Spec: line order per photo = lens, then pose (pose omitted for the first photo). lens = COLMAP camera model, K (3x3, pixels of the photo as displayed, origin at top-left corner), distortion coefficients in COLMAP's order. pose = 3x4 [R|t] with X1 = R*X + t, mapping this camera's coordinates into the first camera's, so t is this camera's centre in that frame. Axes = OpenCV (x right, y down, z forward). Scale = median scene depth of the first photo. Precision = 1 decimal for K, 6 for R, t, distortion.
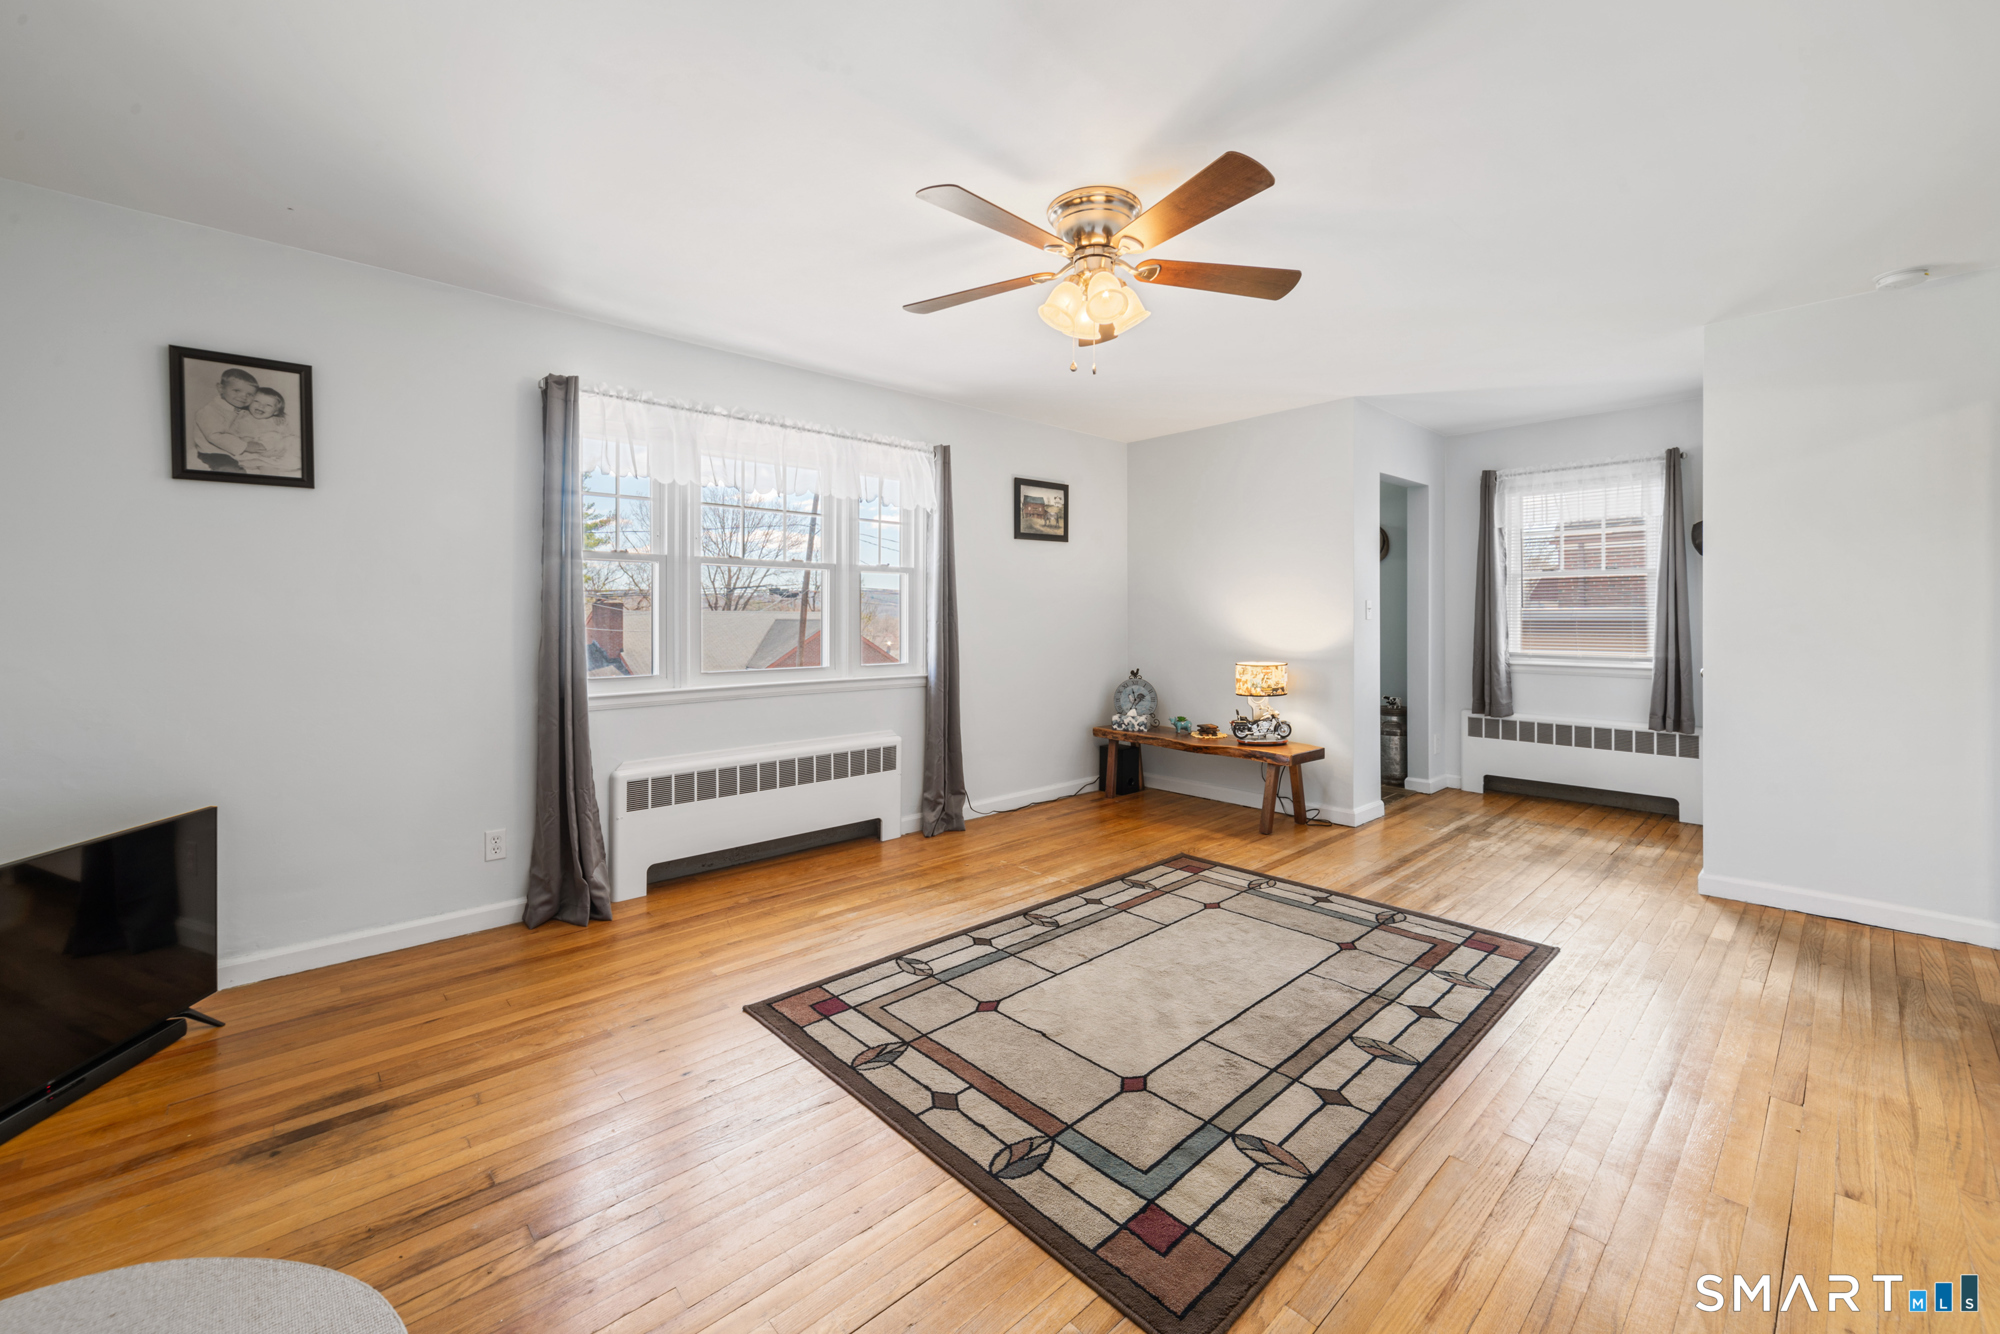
lens RADIAL K [[785.2, 0, 1022.8], [0, 785.2, 636.8], [0, 0, 1]] dist [-0.002803, 0.002020]
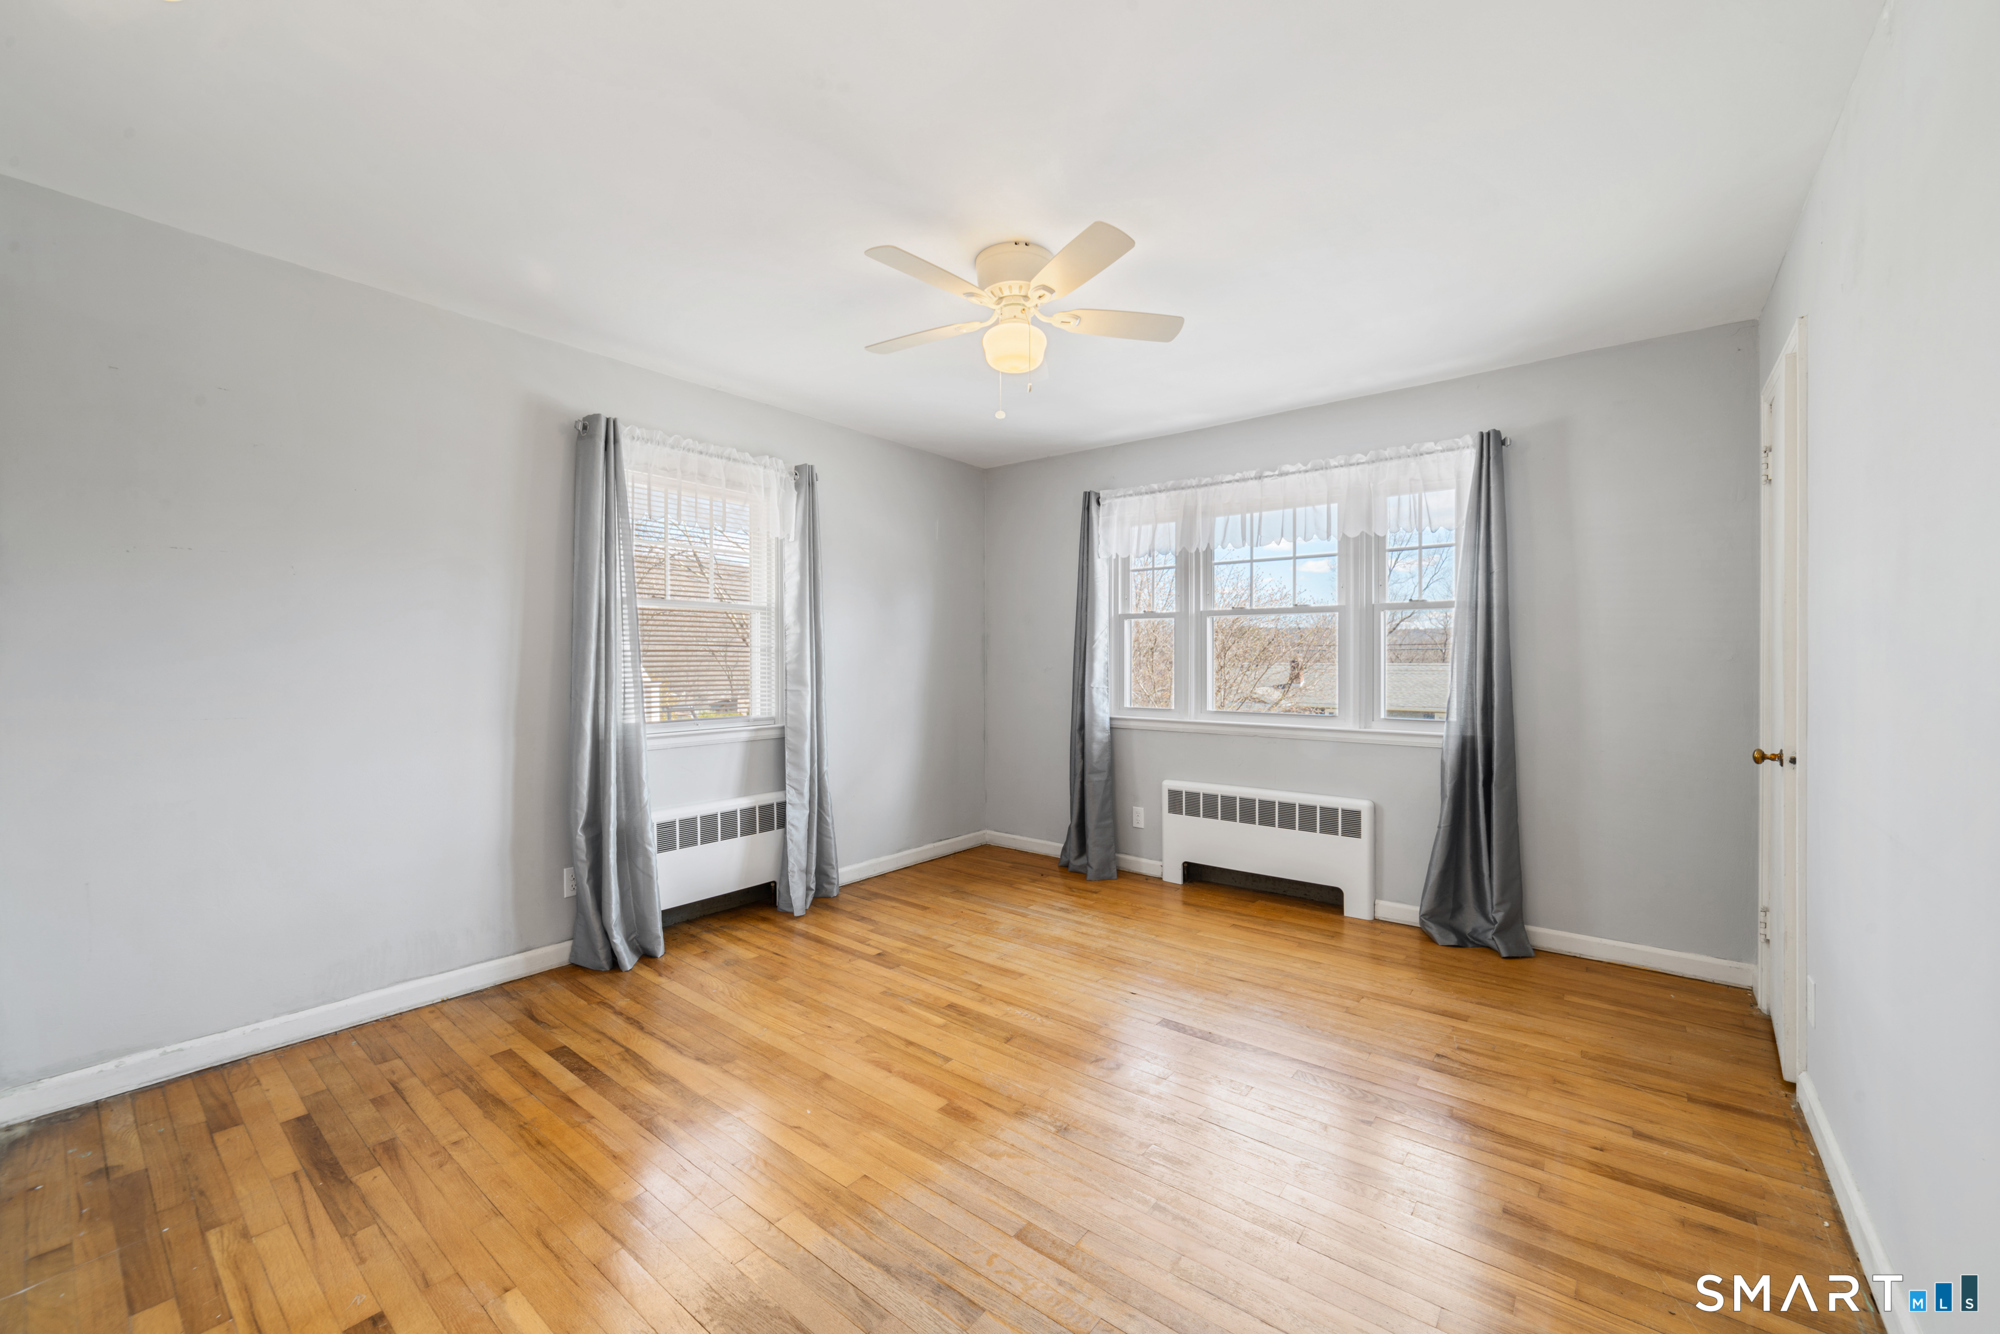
lens RADIAL K [[785.2, 0, 994.7], [0, 785.2, 665.9], [0, 0, 1]] dist [-0.002803, 0.002020]
pose [[0.130237, 0.005375, -0.991468, 0.722072], [-0.029388, 0.999567, 0.001558, -0.010271], [0.991047, 0.028934, 0.130339, 0.552688]]
